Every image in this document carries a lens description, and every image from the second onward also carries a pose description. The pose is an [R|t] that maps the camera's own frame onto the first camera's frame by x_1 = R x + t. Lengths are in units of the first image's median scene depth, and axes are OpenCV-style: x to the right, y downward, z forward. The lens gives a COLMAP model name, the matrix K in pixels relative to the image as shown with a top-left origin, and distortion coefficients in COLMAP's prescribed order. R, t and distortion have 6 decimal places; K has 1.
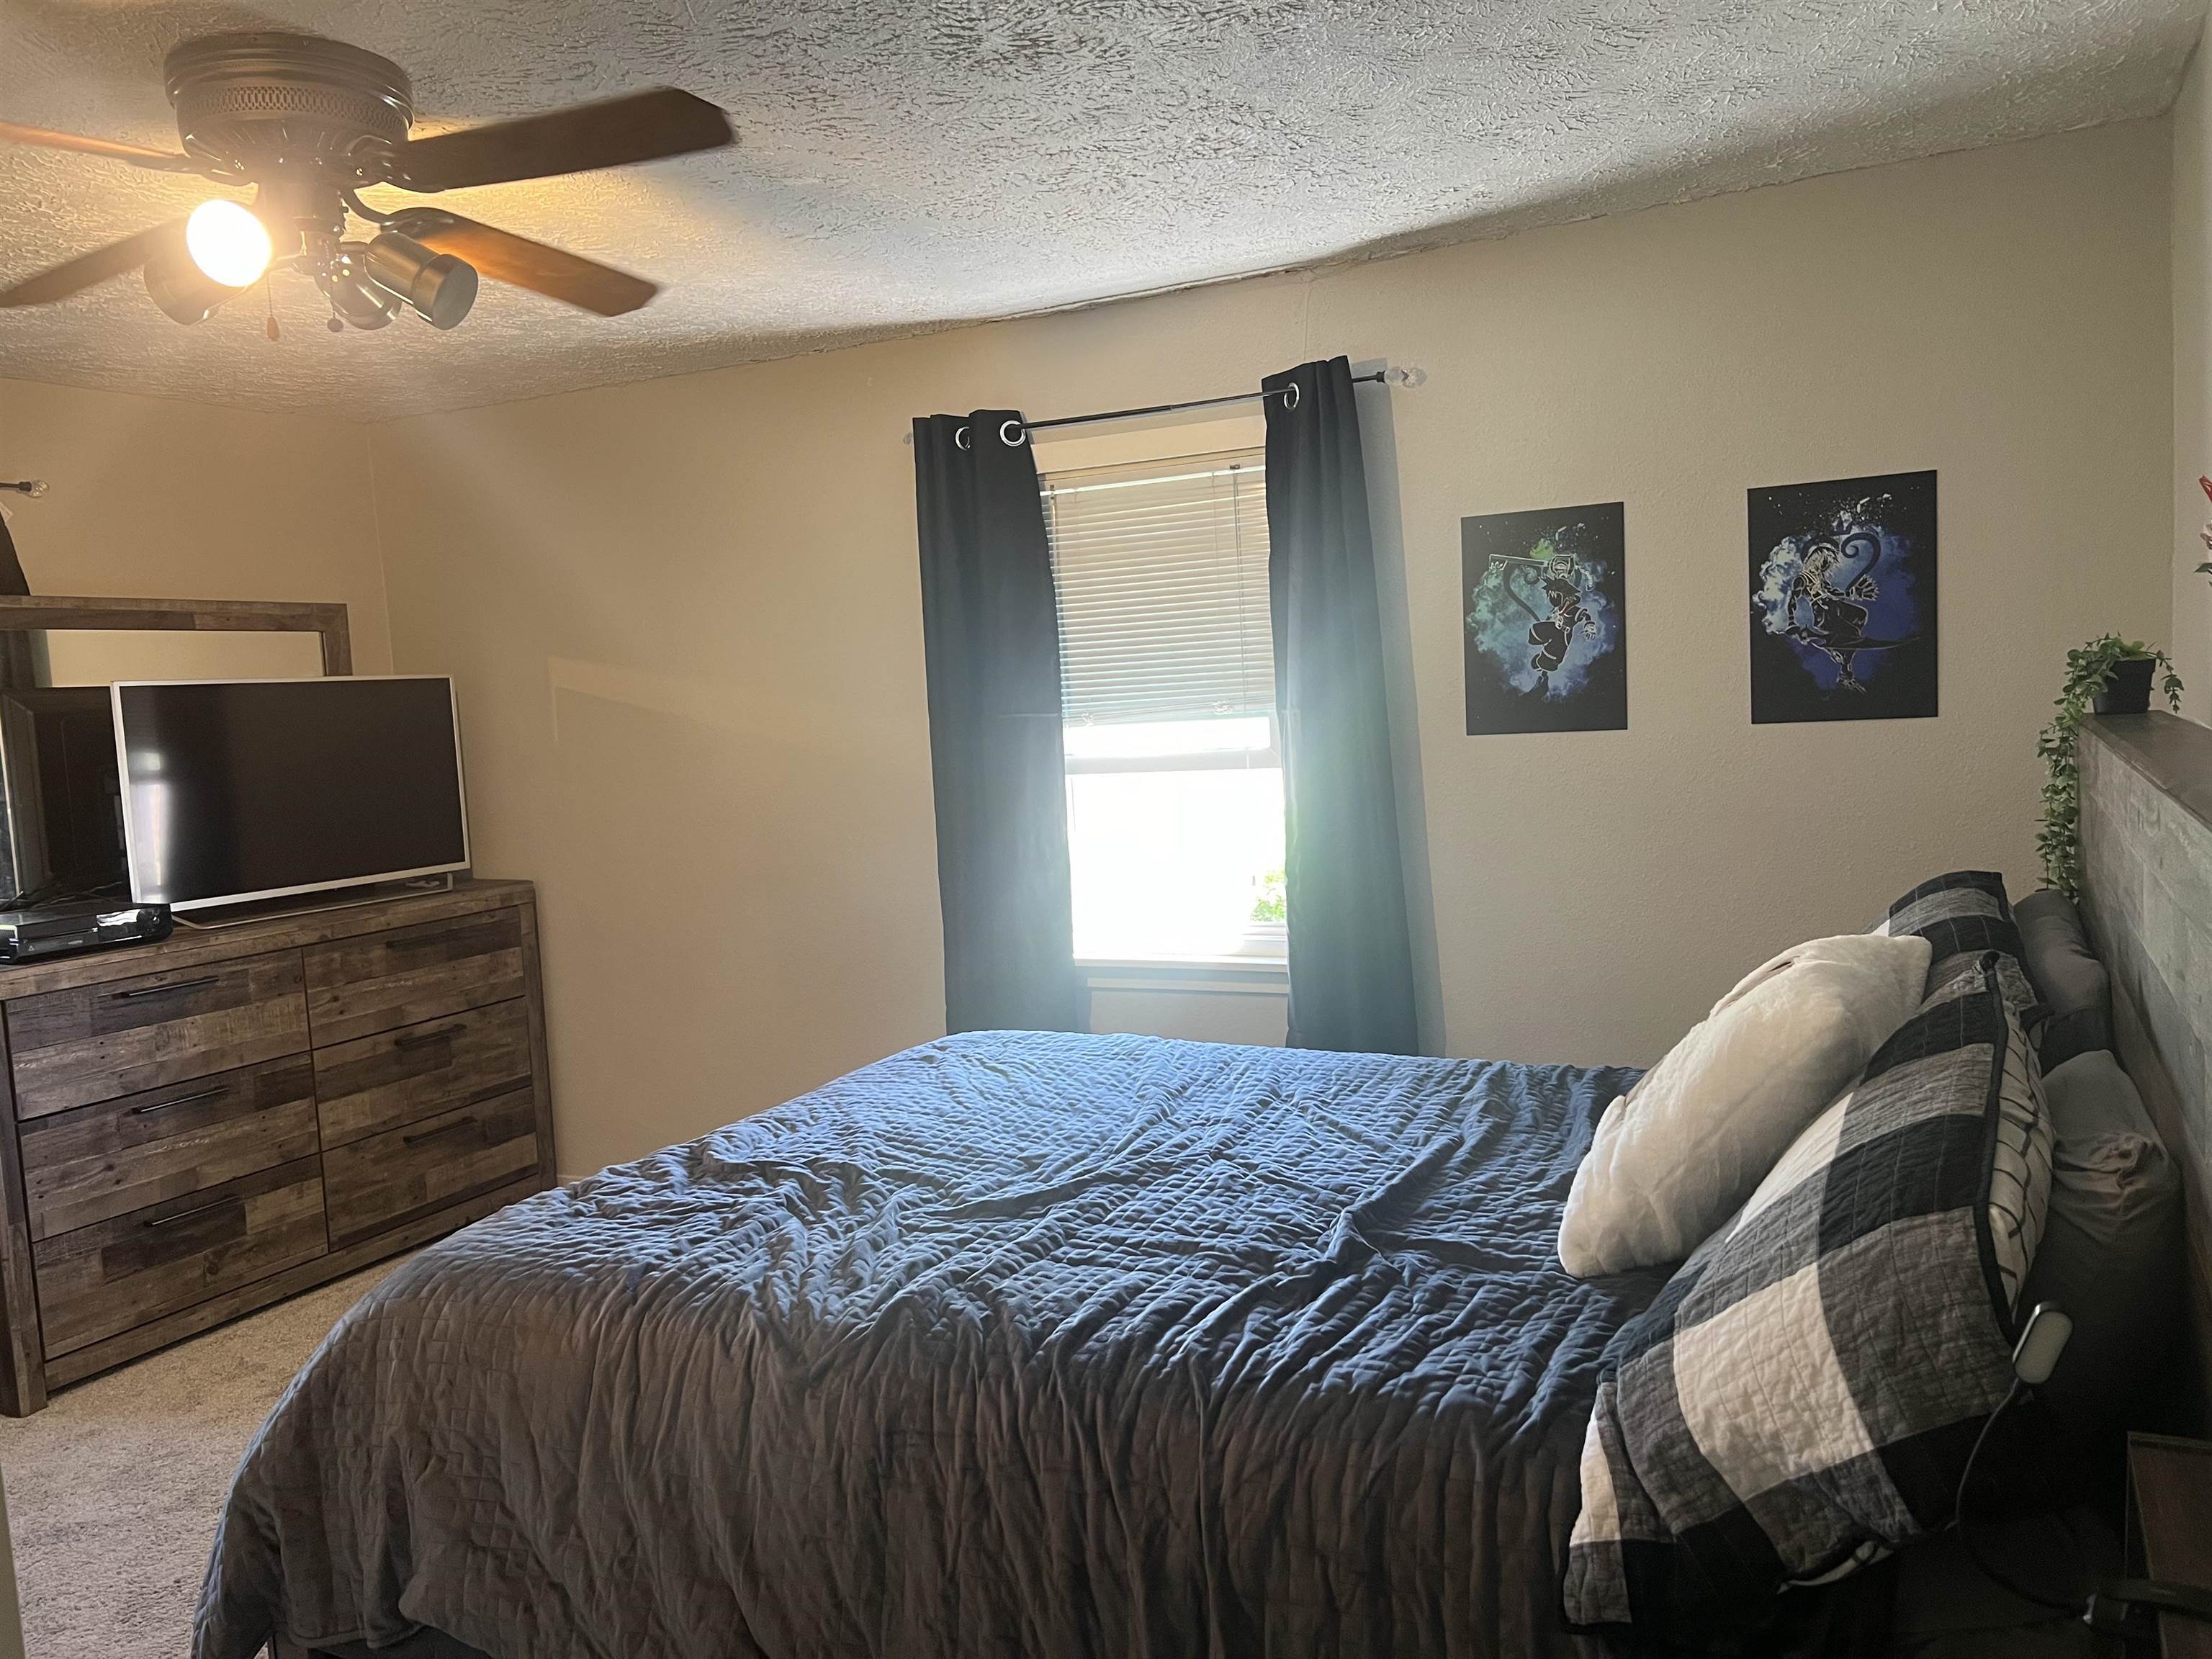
lens RADIAL K [[1686.1, 0, 1103.1], [0, 1686.1, 836.6], [0, 0, 1]] dist [0.082140, -0.083172]
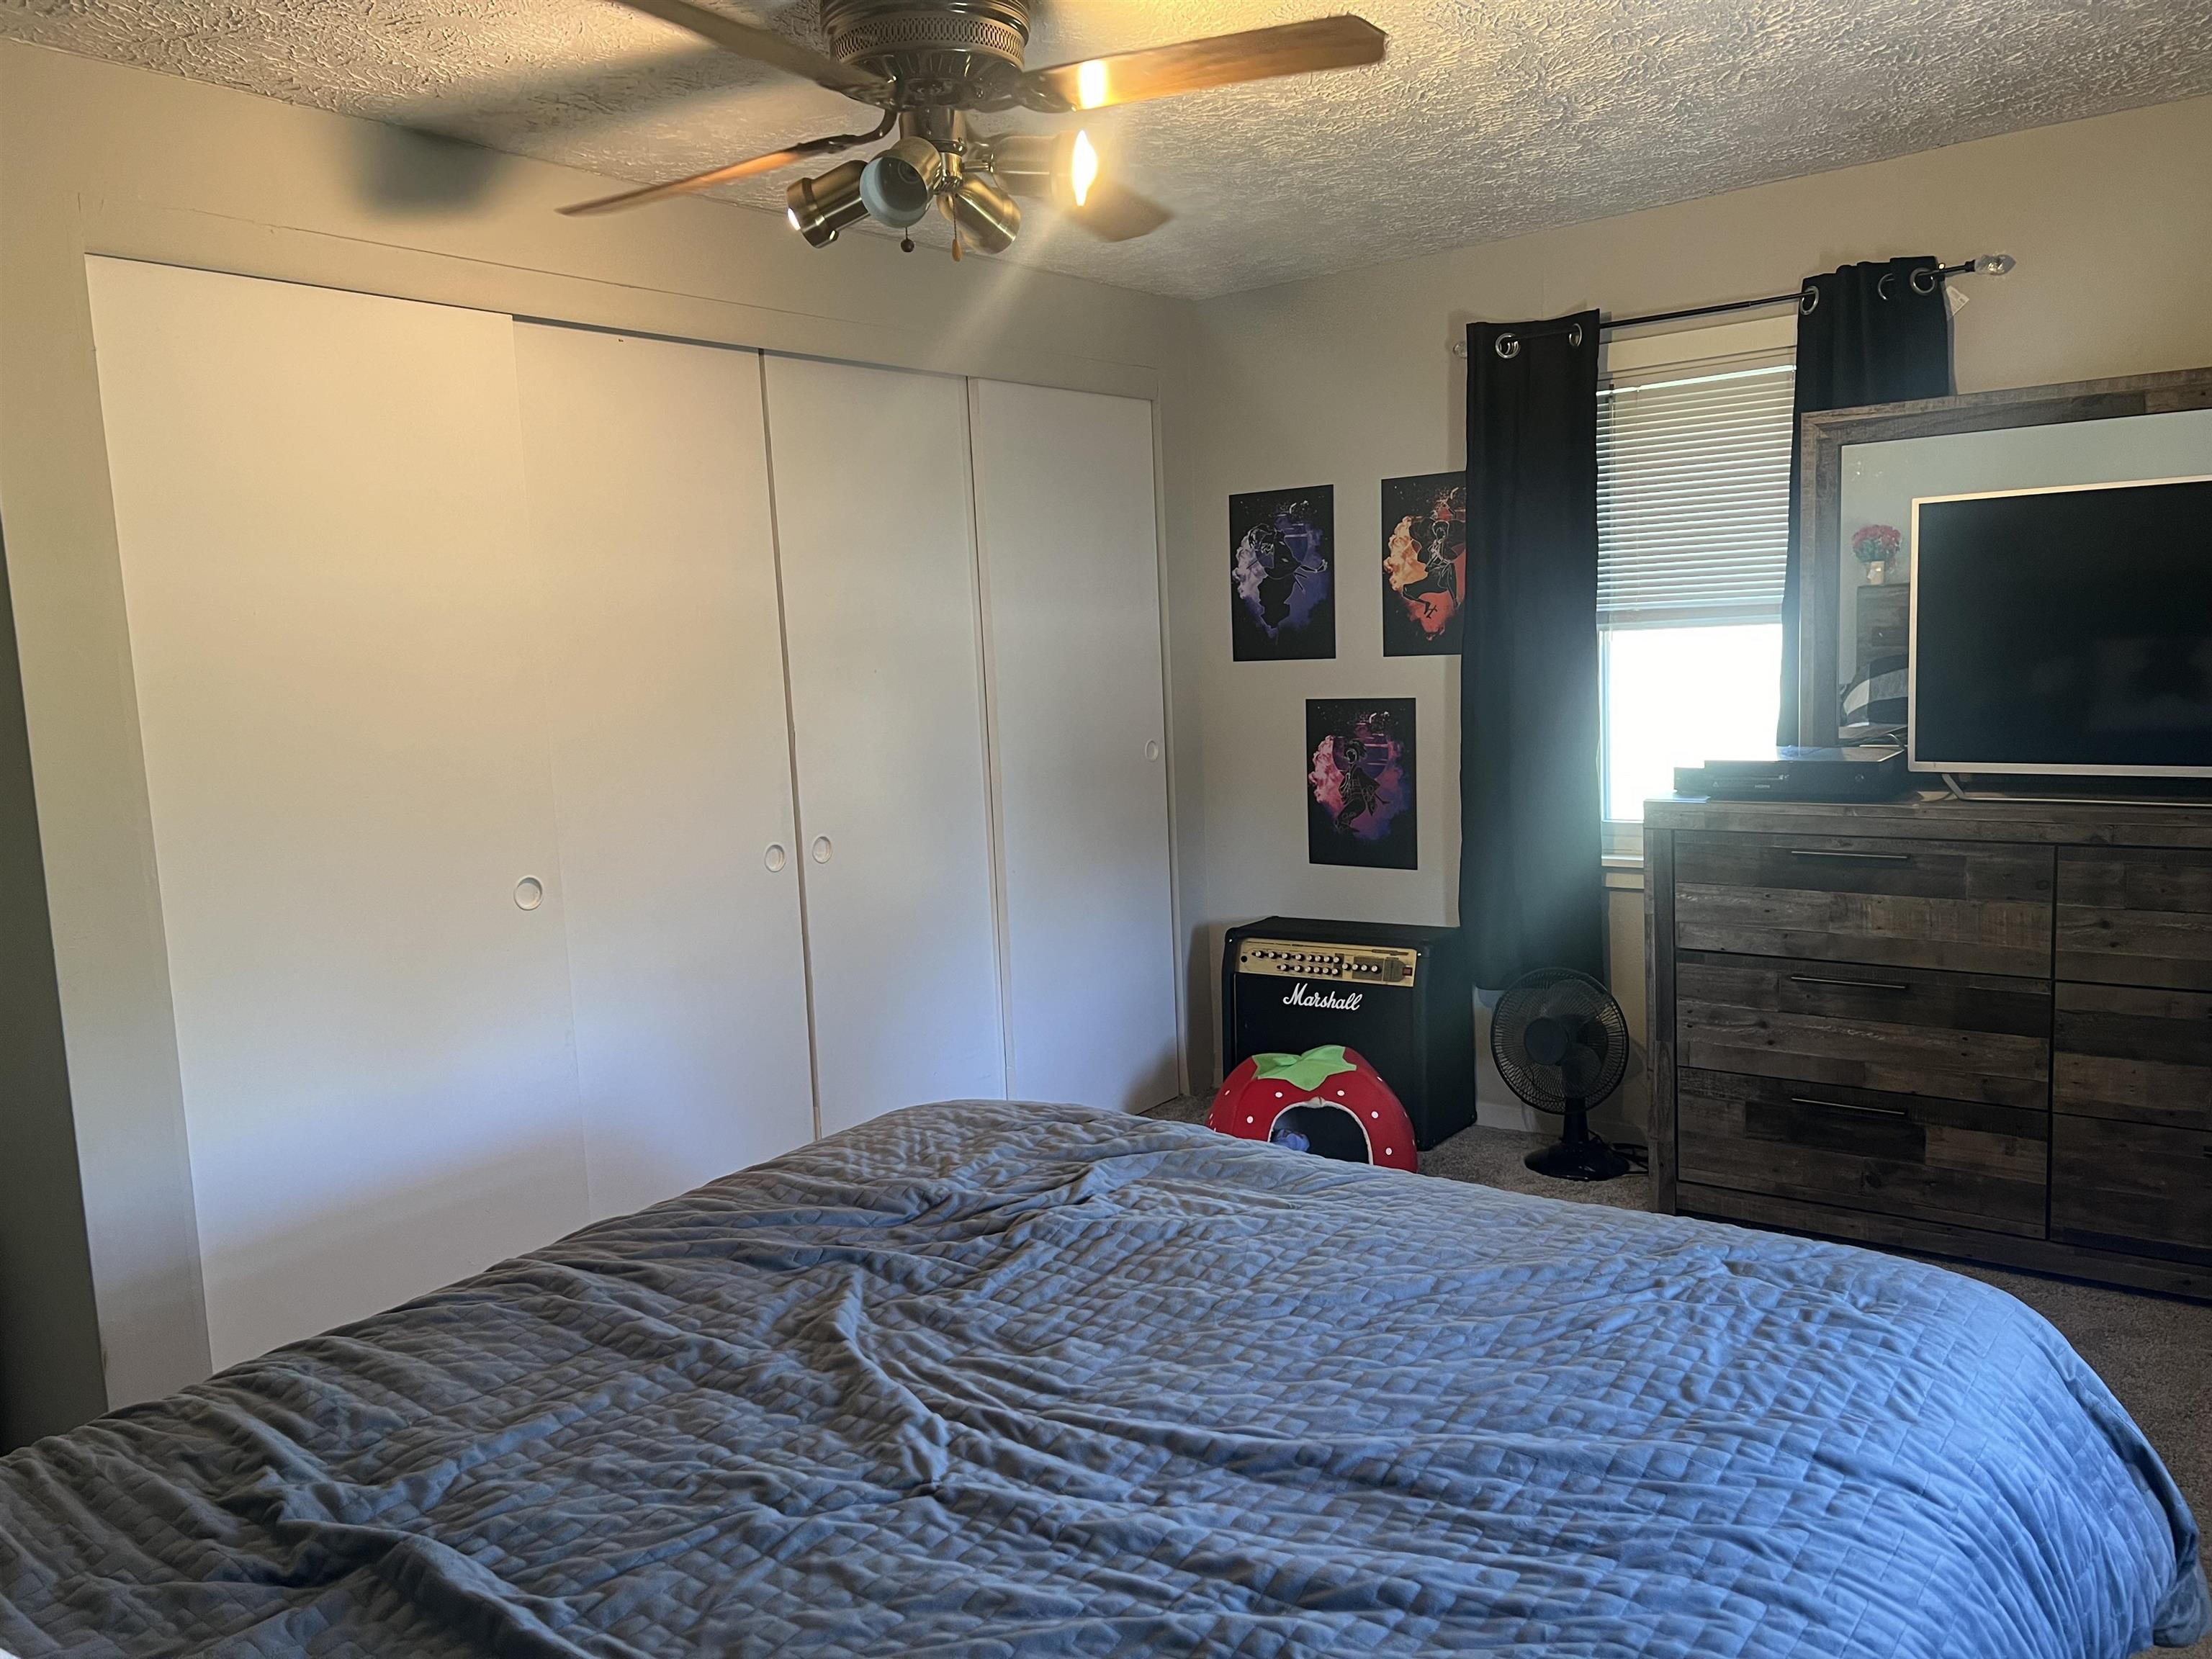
lens RADIAL K [[1686.1, 0, 1103.1], [0, 1686.1, 836.6], [0, 0, 1]] dist [0.082140, -0.083172]
pose [[-0.191854, 0.192266, -0.962406, 0.356596], [-0.022174, 0.979523, 0.200106, -0.084816], [0.981173, 0.059732, -0.183662, 0.746142]]
